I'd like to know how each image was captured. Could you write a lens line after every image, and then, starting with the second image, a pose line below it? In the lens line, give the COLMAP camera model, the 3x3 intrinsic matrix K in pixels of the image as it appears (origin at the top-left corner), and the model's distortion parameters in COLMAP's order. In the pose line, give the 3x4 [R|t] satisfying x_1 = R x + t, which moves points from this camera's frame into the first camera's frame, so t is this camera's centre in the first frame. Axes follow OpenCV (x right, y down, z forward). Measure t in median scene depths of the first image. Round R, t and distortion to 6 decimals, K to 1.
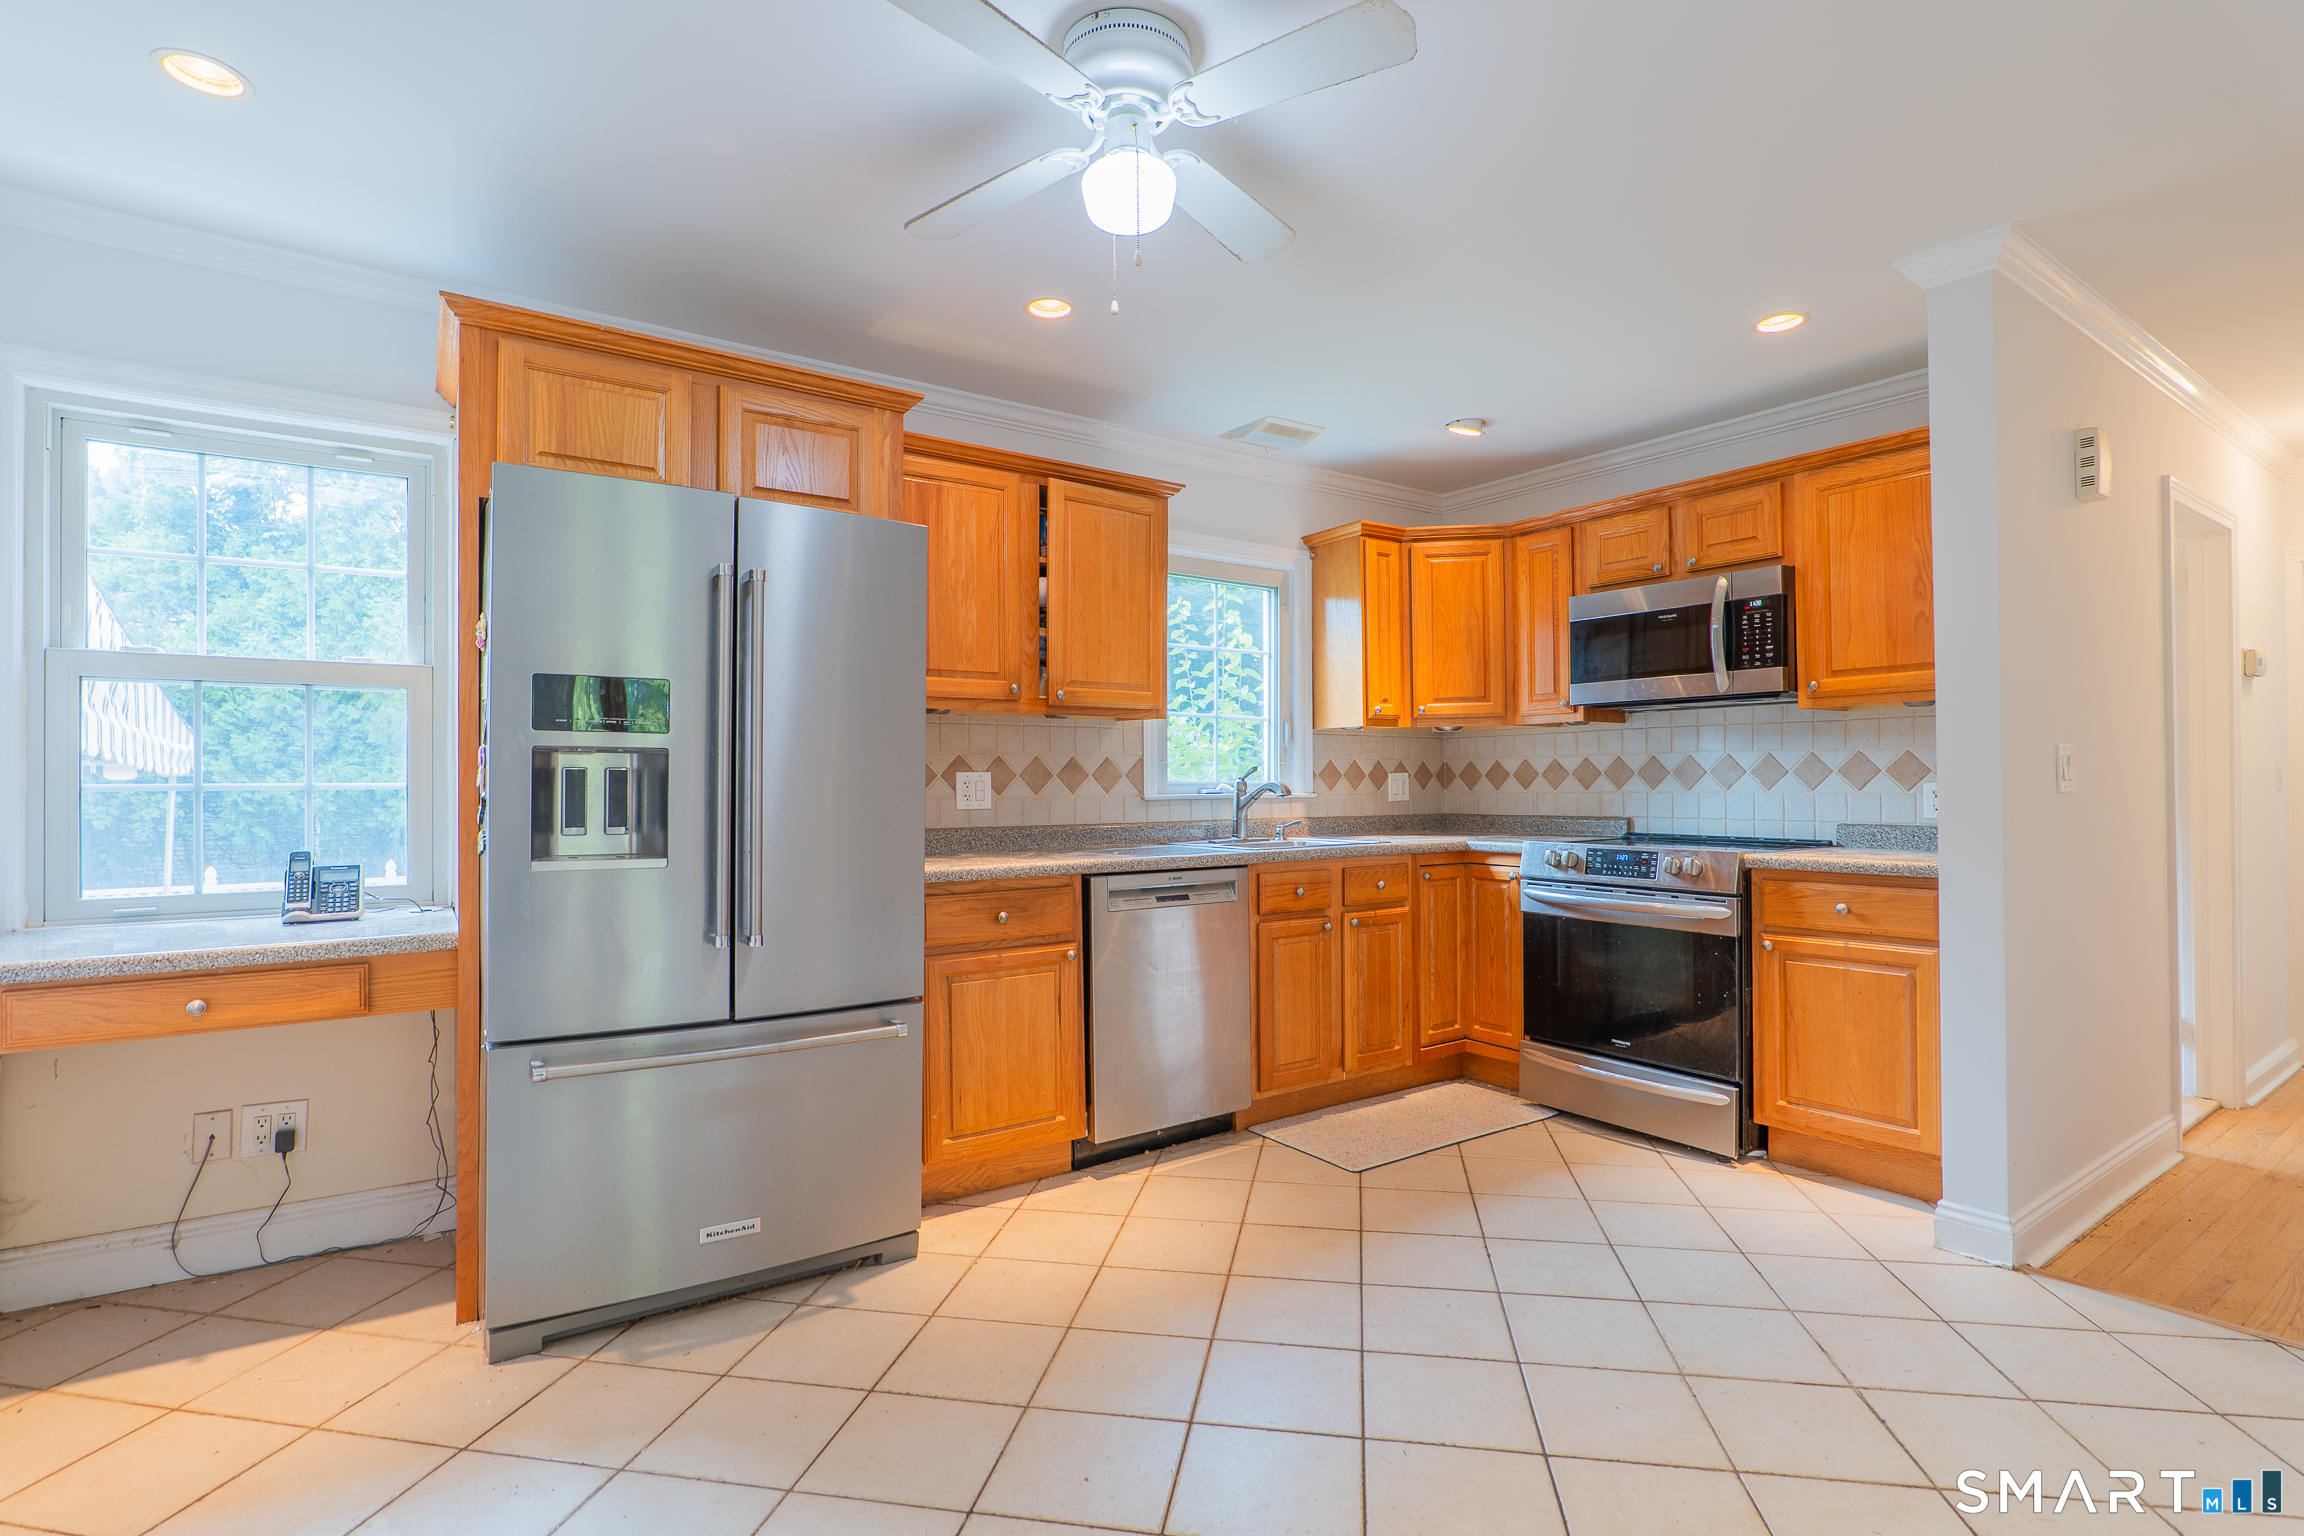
lens RADIAL K [[1113.8, 0, 1163.2], [0, 1113.8, 774.5], [0, 0, 1]] dist [-0.029448, 0.011056]
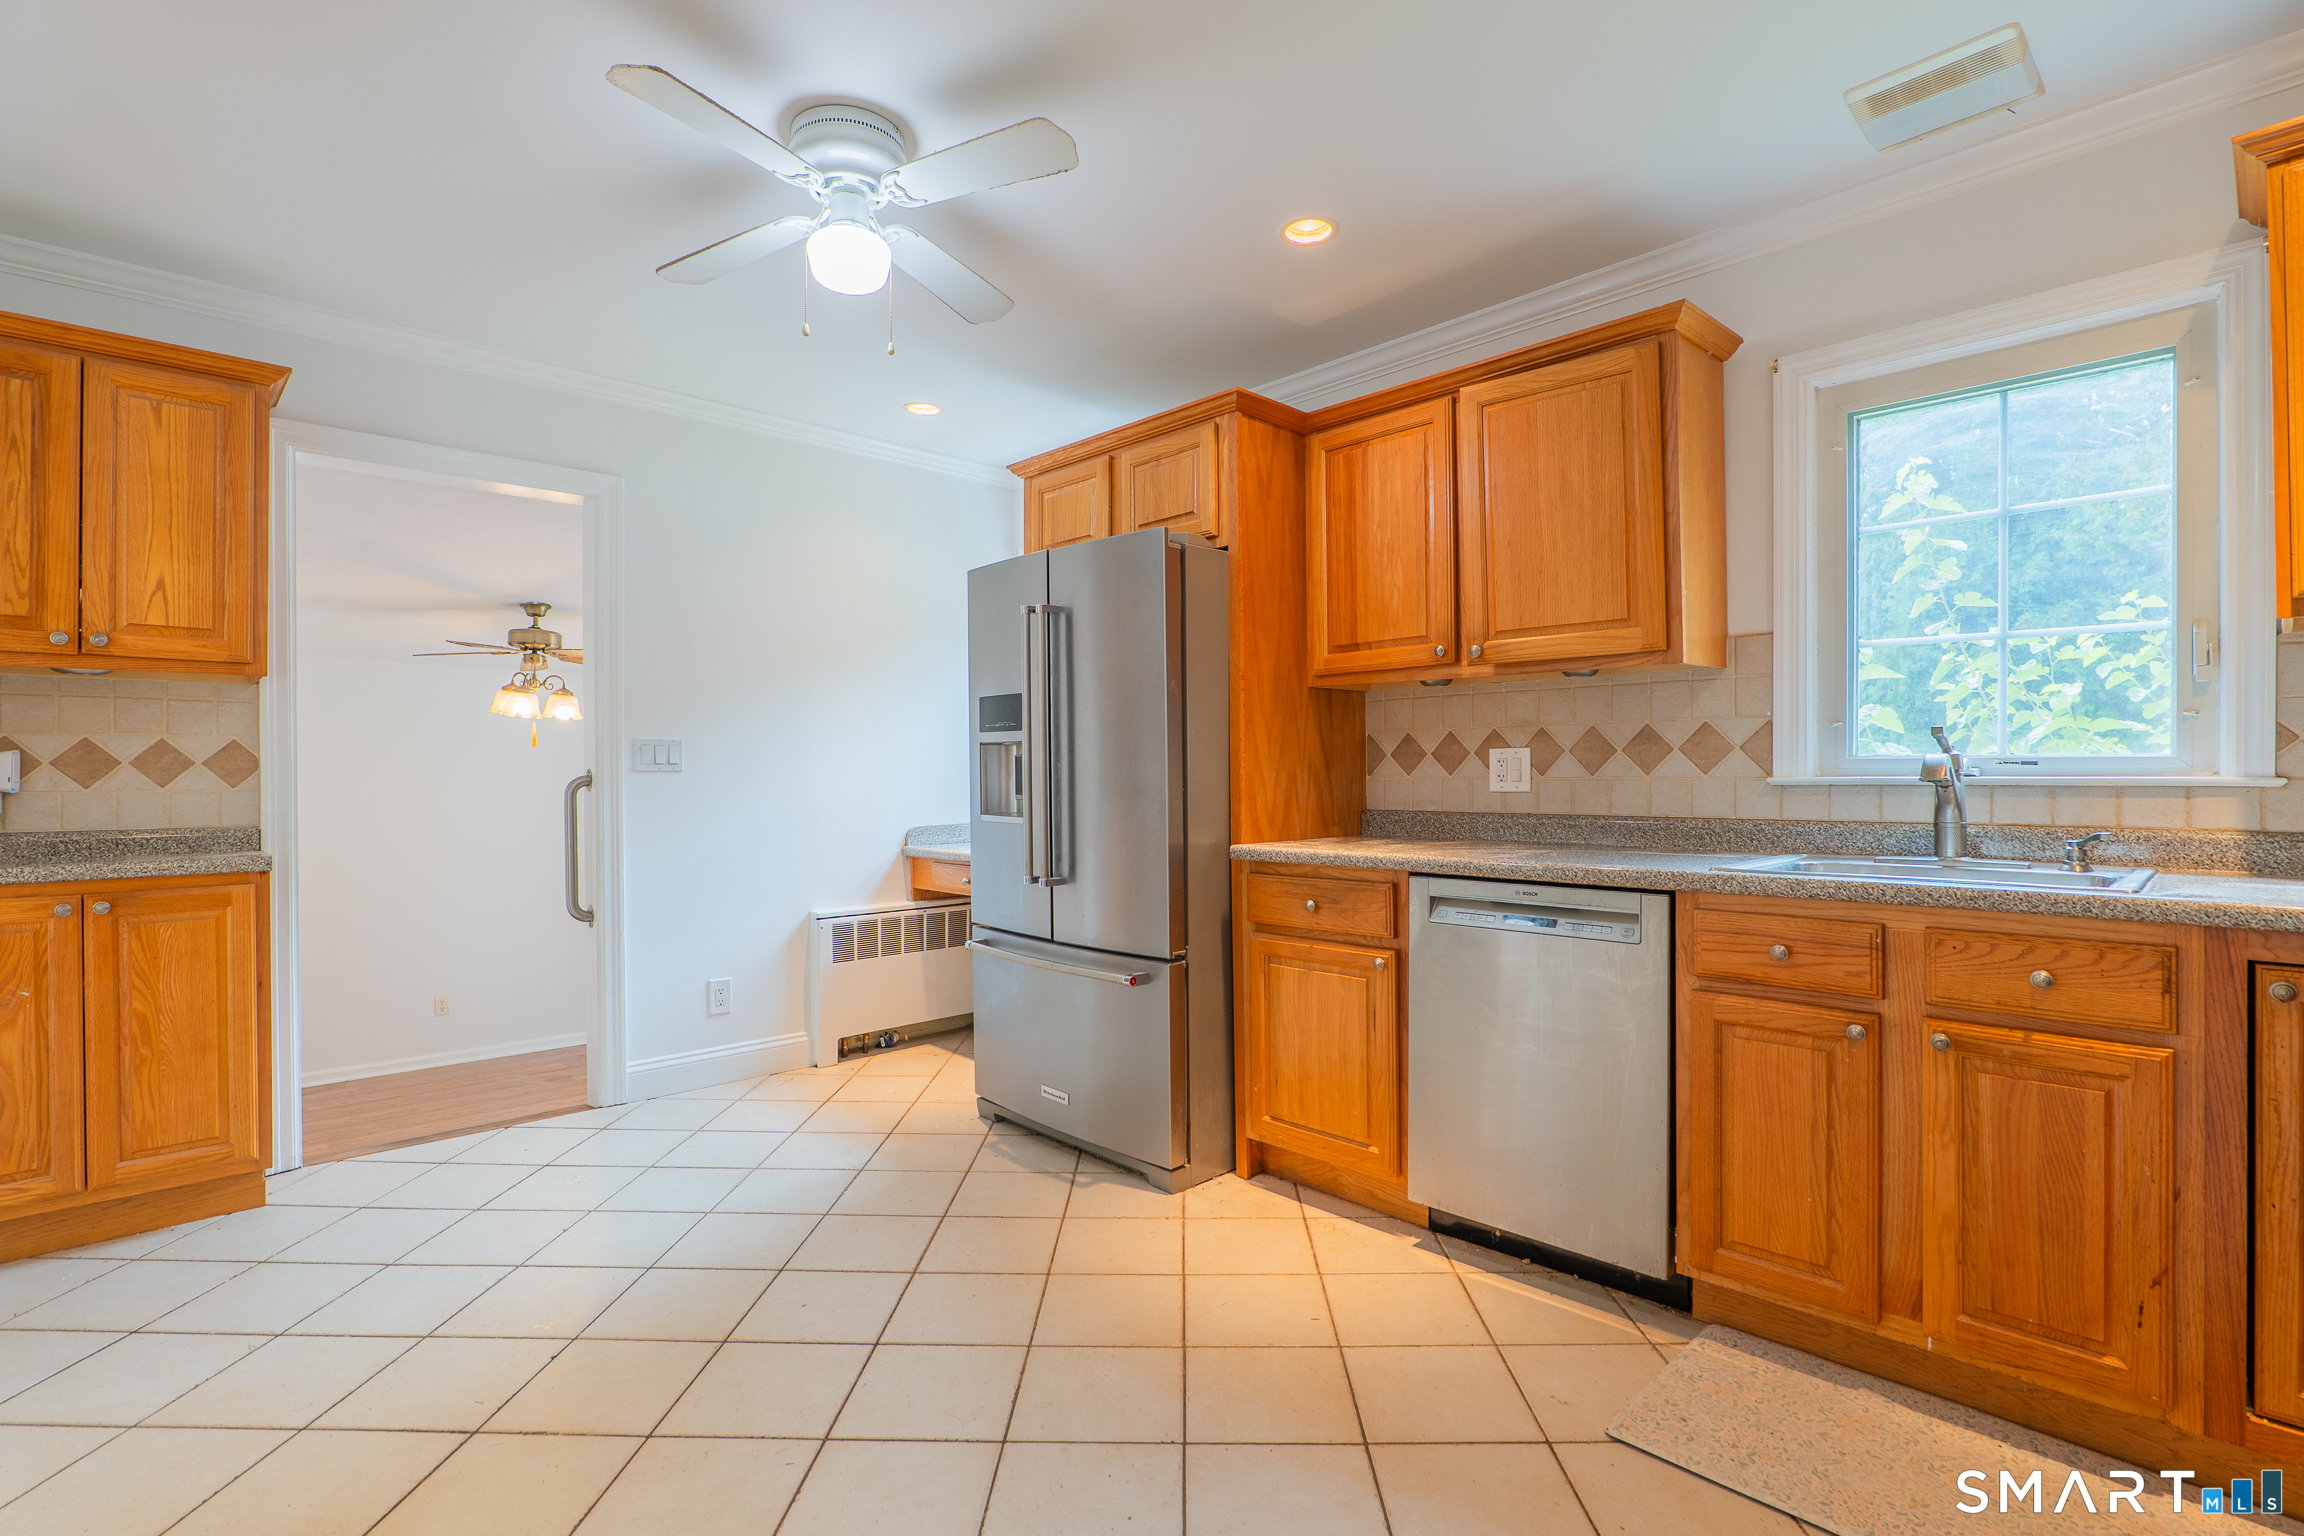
lens RADIAL K [[1078.9, 0, 1164.9], [0, 1078.9, 774.5], [0, 0, 1]] dist [-0.023765, 0.006642]
pose [[0.145213, 0.007981, -0.989368, 0.630858], [0.016424, 0.999810, 0.010476, 0.005230], [0.989264, -0.017771, 0.145054, 0.641915]]
